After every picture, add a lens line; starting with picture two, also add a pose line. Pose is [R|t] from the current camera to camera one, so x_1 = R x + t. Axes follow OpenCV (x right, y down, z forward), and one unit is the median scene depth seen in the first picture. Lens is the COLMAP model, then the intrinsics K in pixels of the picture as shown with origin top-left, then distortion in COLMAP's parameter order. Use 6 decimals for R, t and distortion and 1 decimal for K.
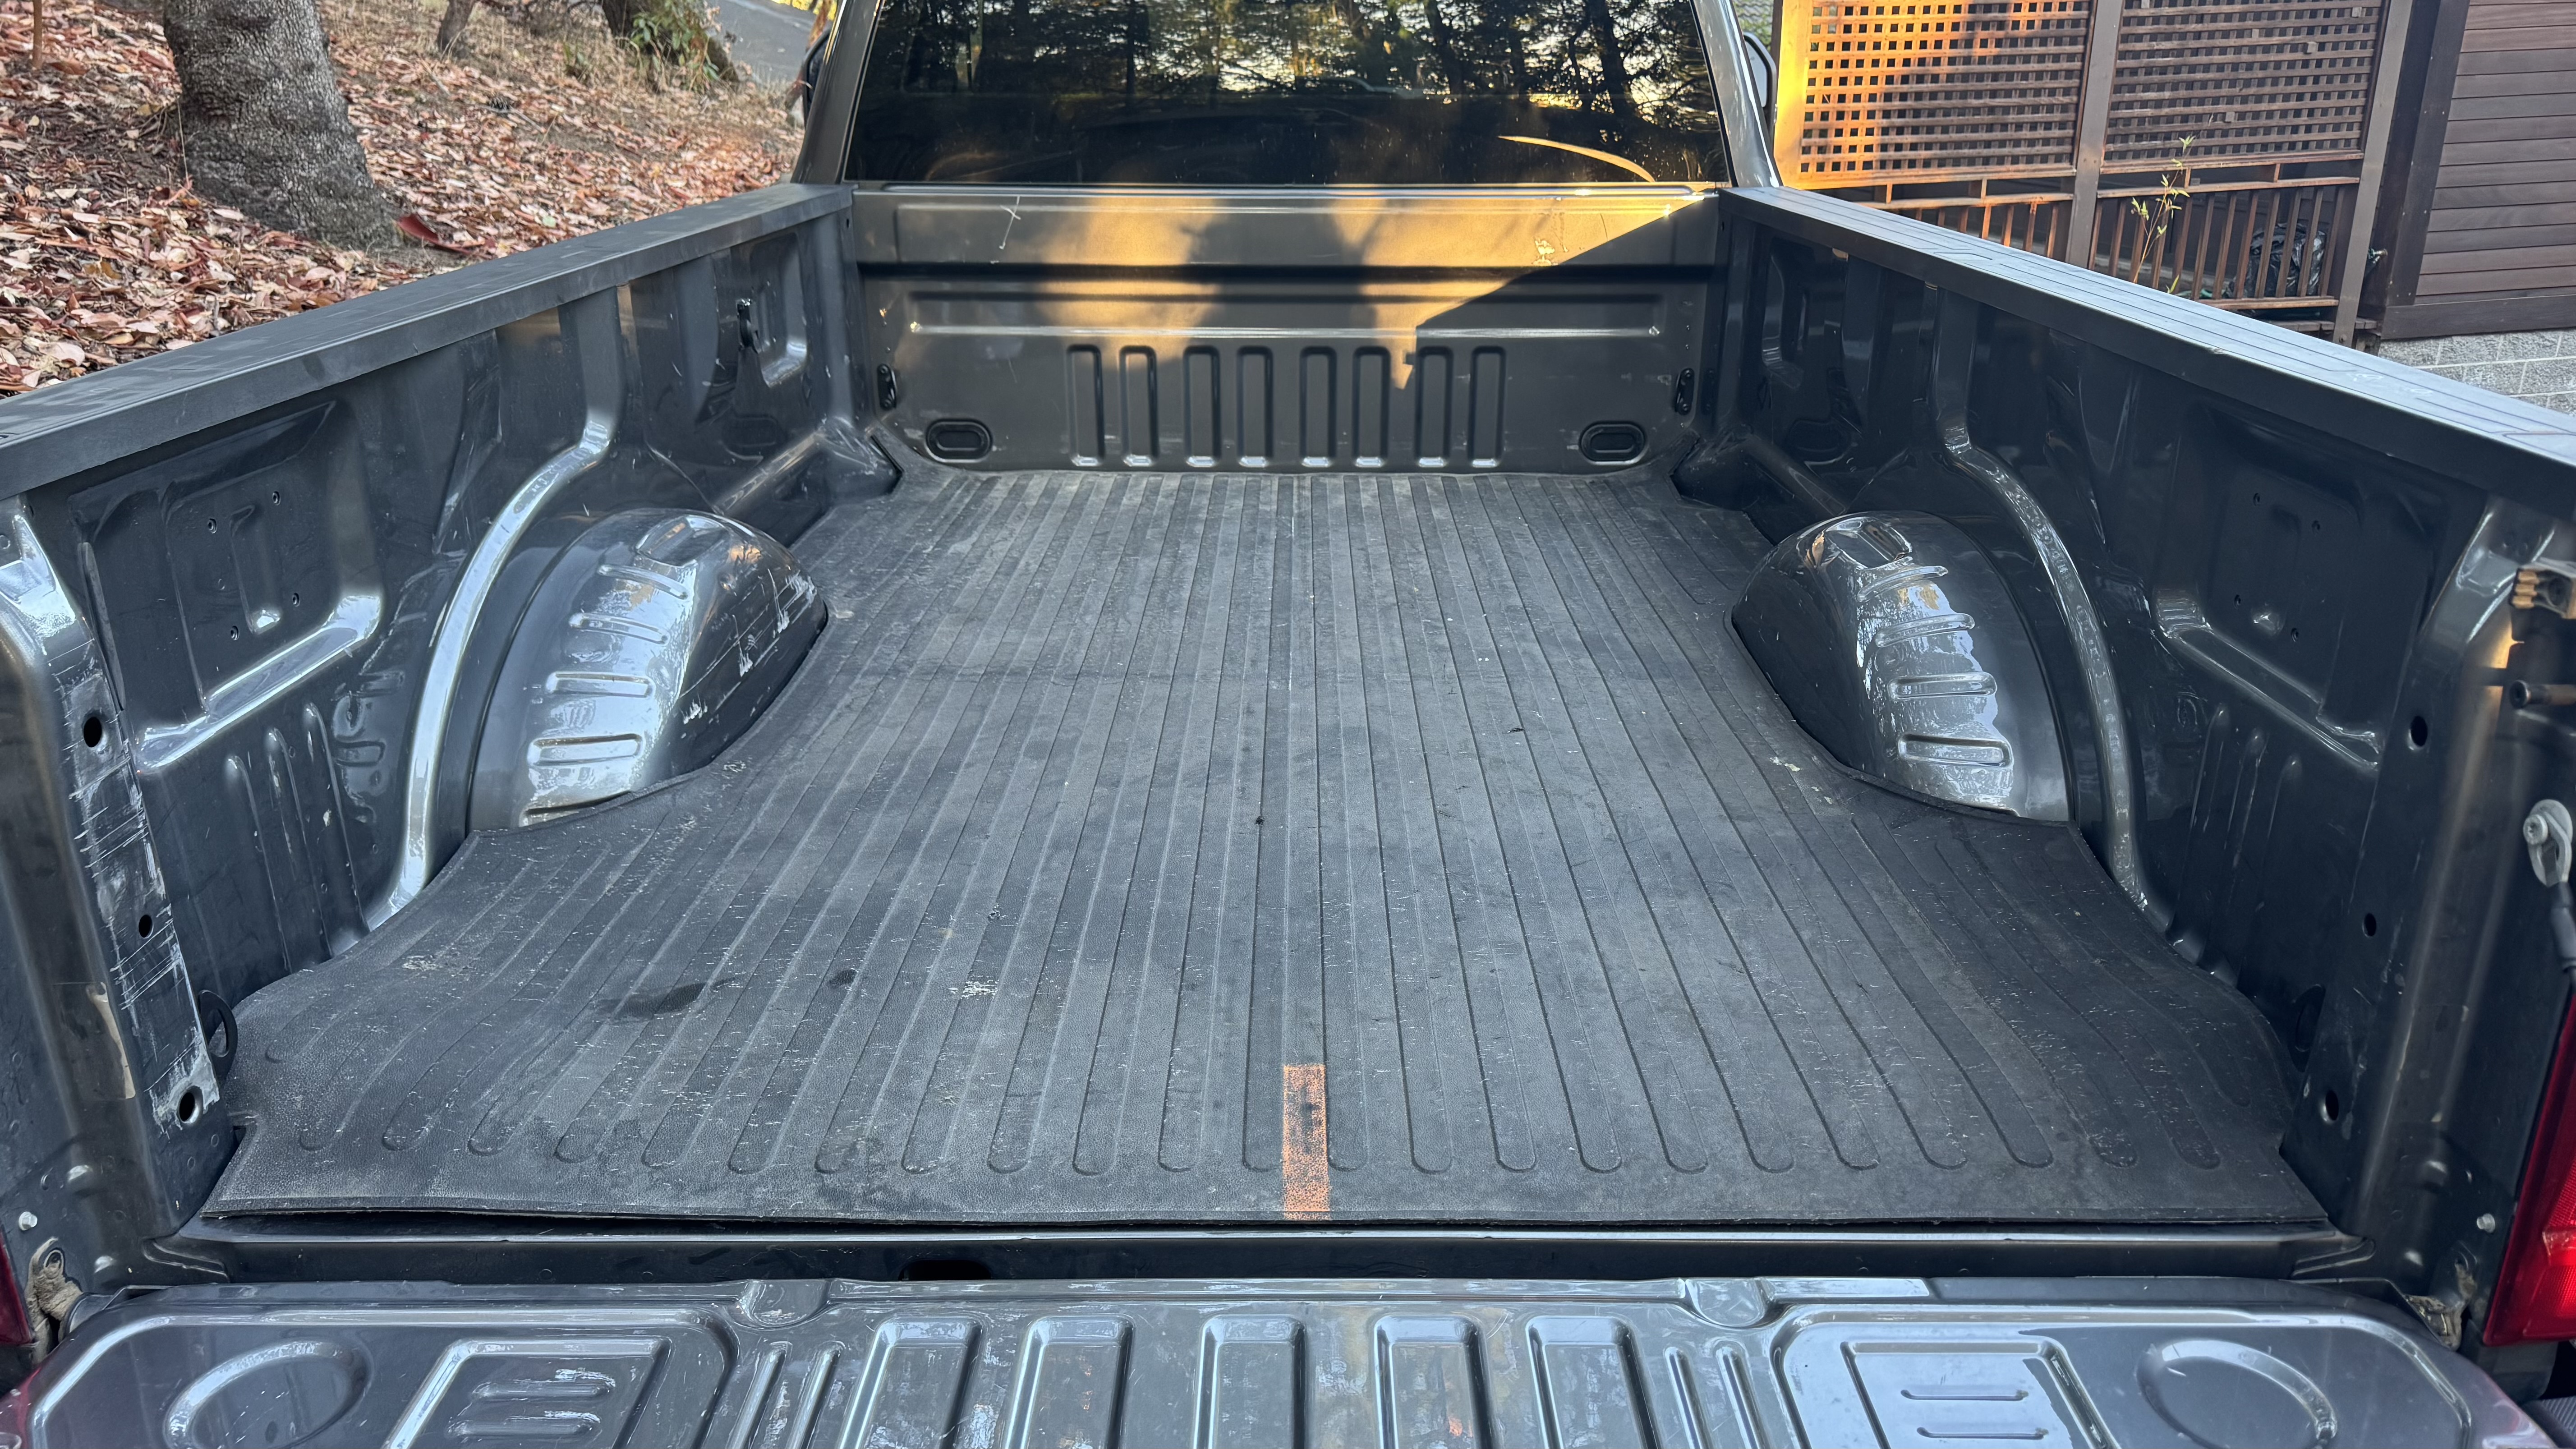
lens RADIAL K [[1803.8, 0, 1309.3], [0, 1803.8, 727.1], [0, 0, 1]] dist [-0.002269, -0.013609]
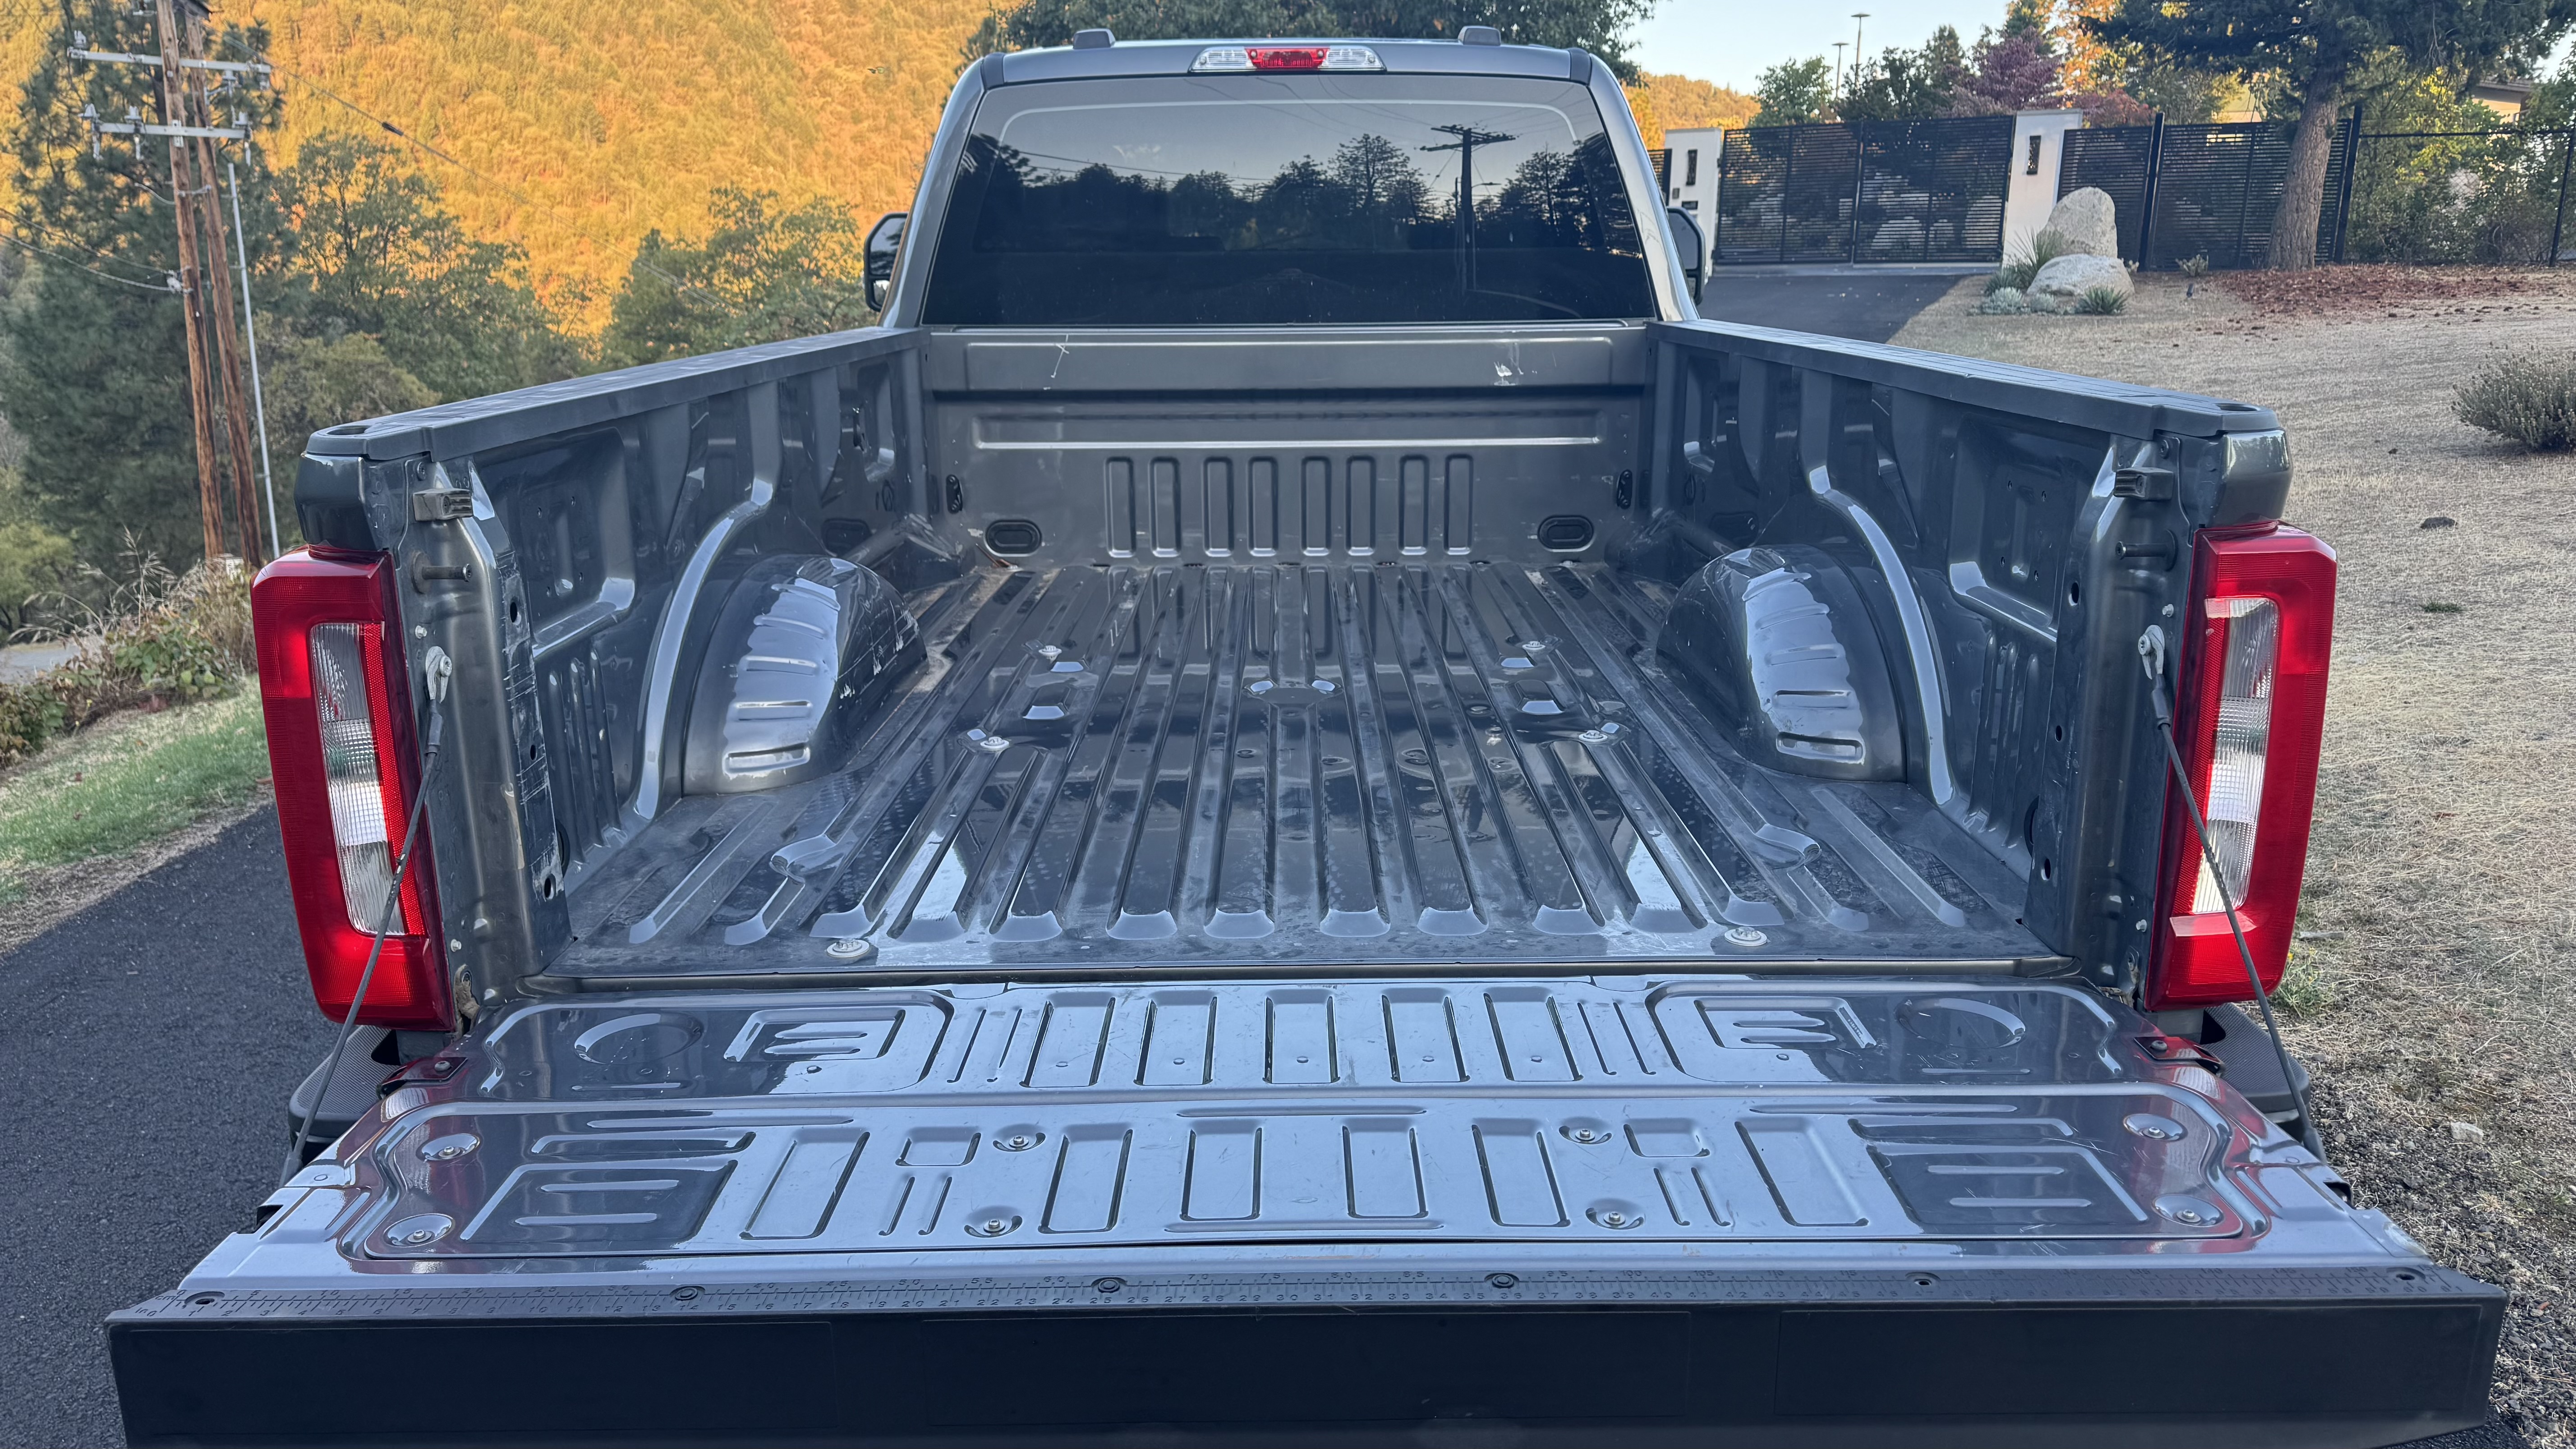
lens RADIAL K [[1803.8, 0, 1282.8], [0, 1803.8, 736.1], [0, 0, 1]] dist [-0.002269, -0.013609]
pose [[0.999942, -0.008850, -0.006063, -0.017974], [0.008194, 0.994879, -0.100745, 0.144953], [0.006924, 0.100690, 0.994894, -0.261515]]
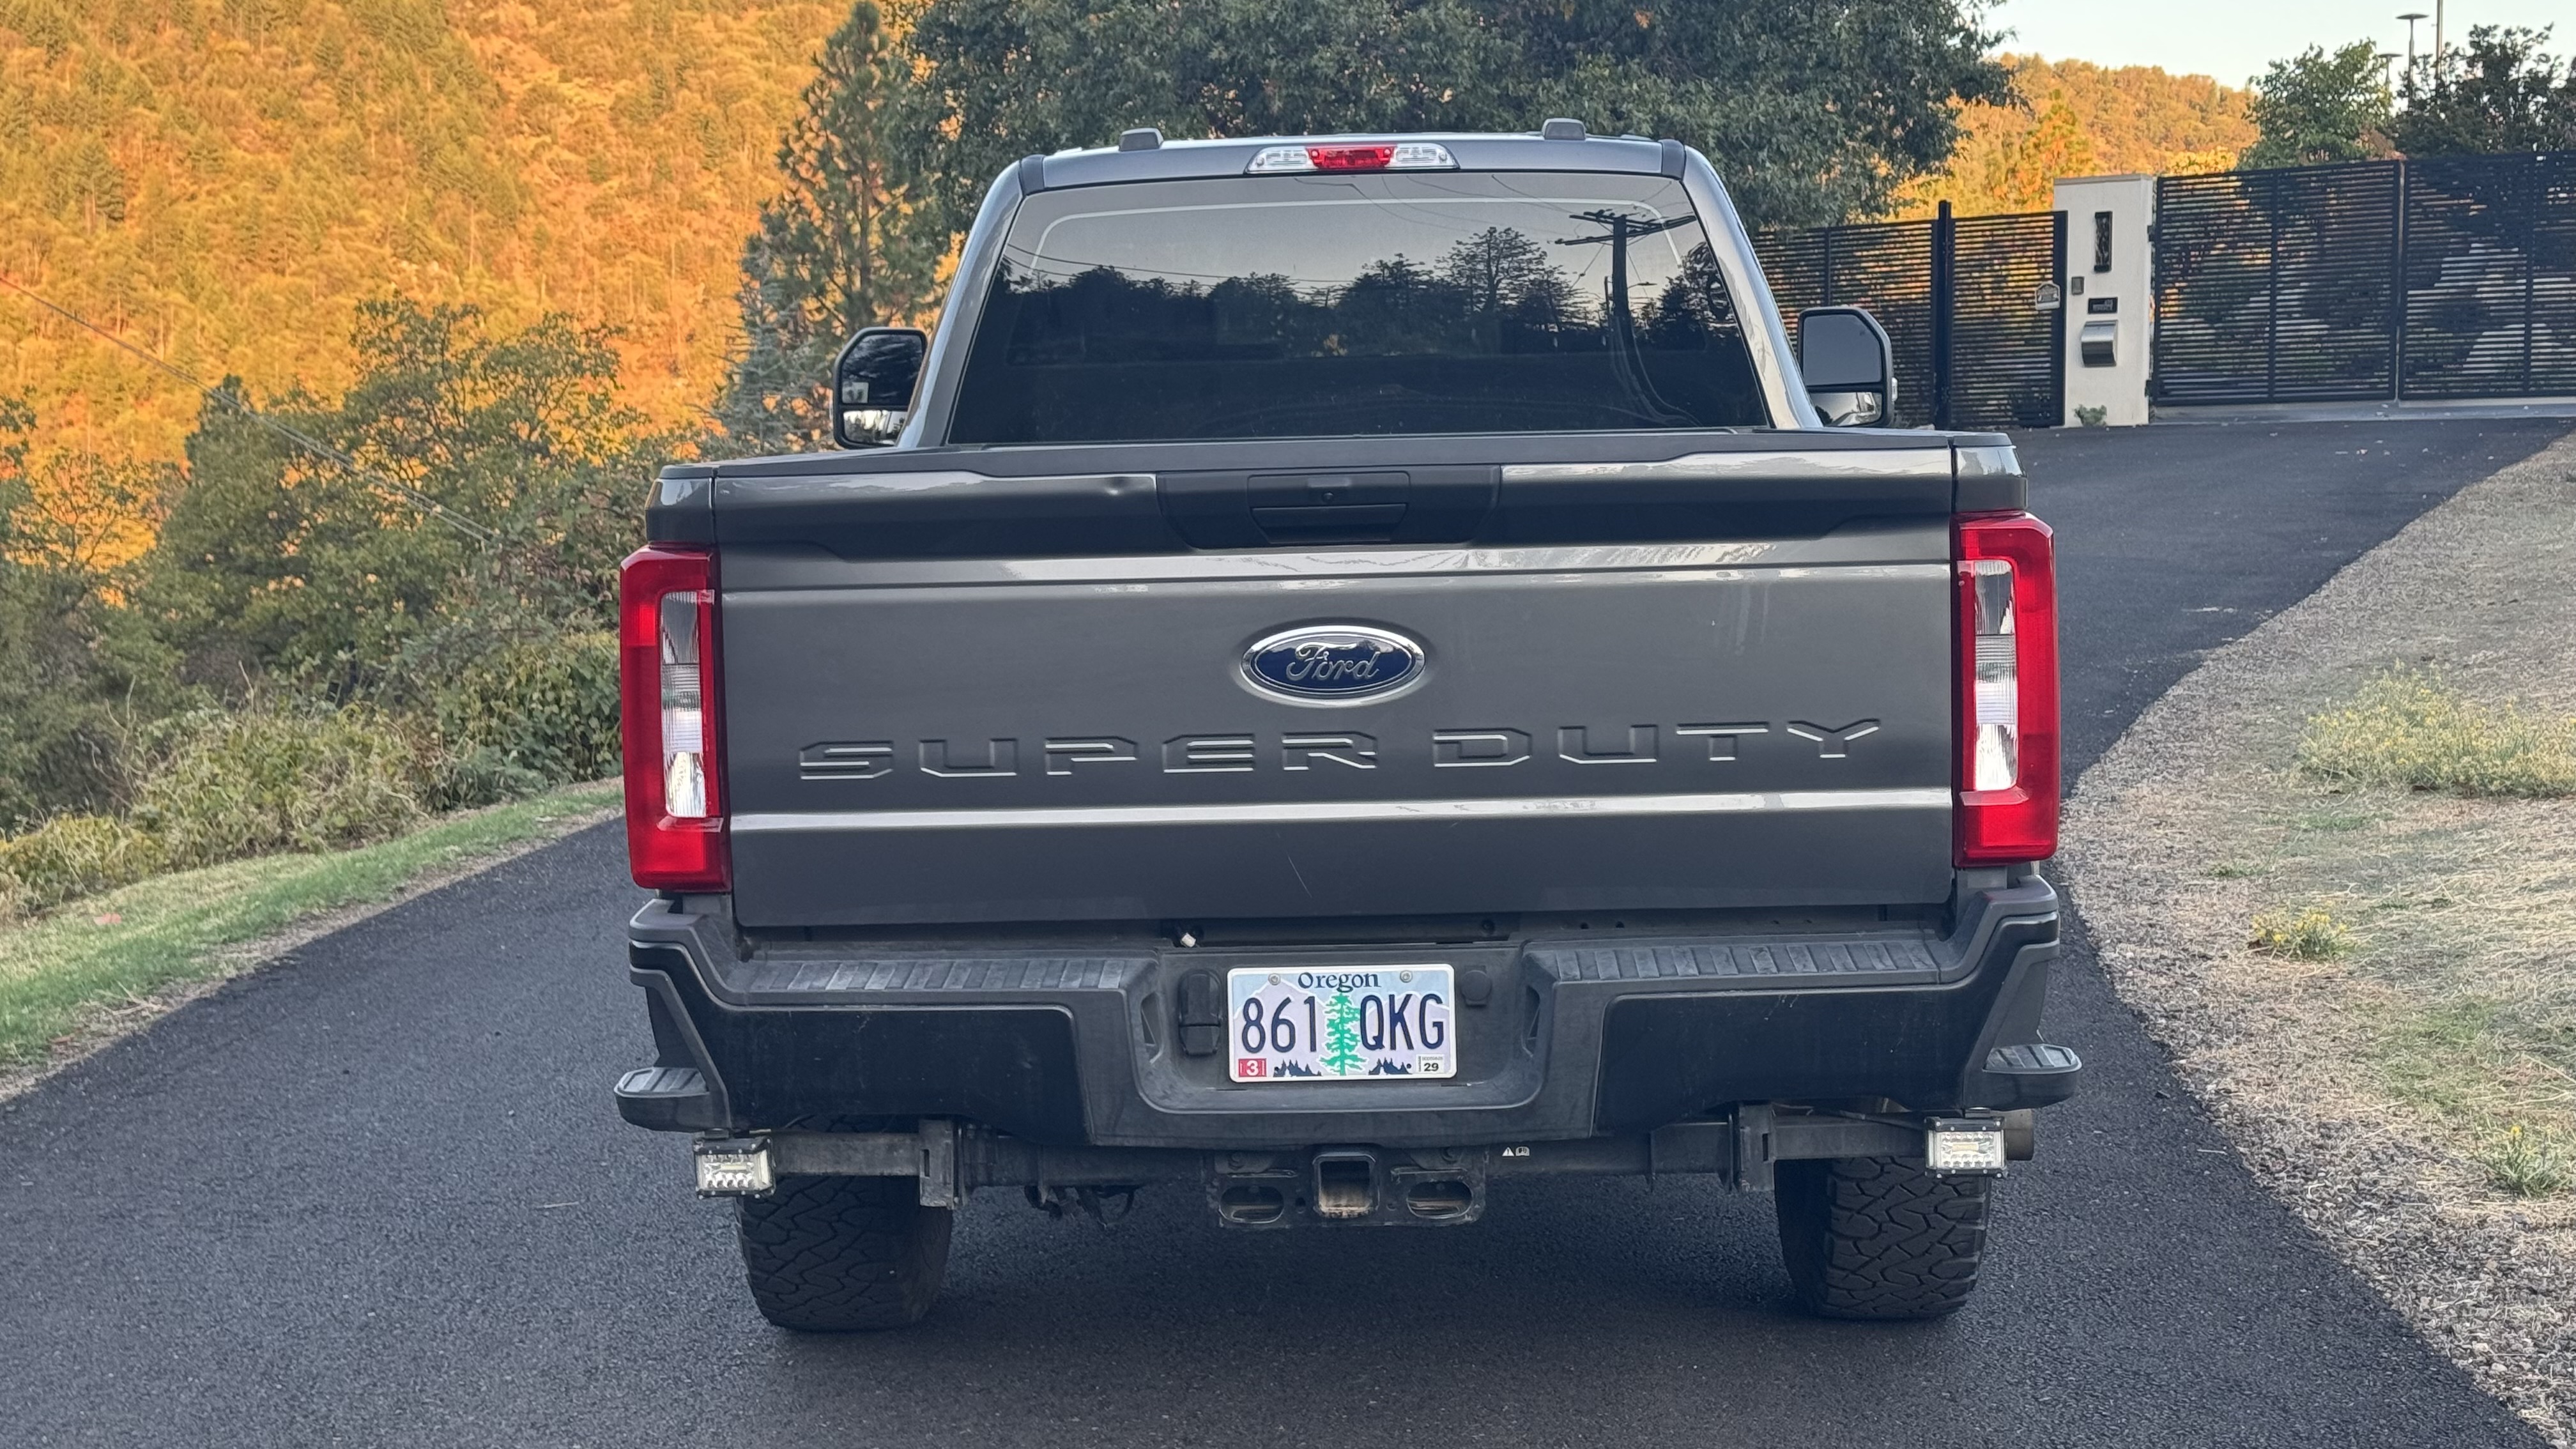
lens RADIAL K [[3535.9, 0, 1286.3], [0, 3535.9, 721.6], [0, 0, 1]] dist [0.047560, 0.000000]
pose [[0.999103, -0.020795, -0.036886, 0.032849], [0.010025, 0.962499, -0.271101, 0.682136], [0.041140, 0.270488, 0.961844, -1.561482]]
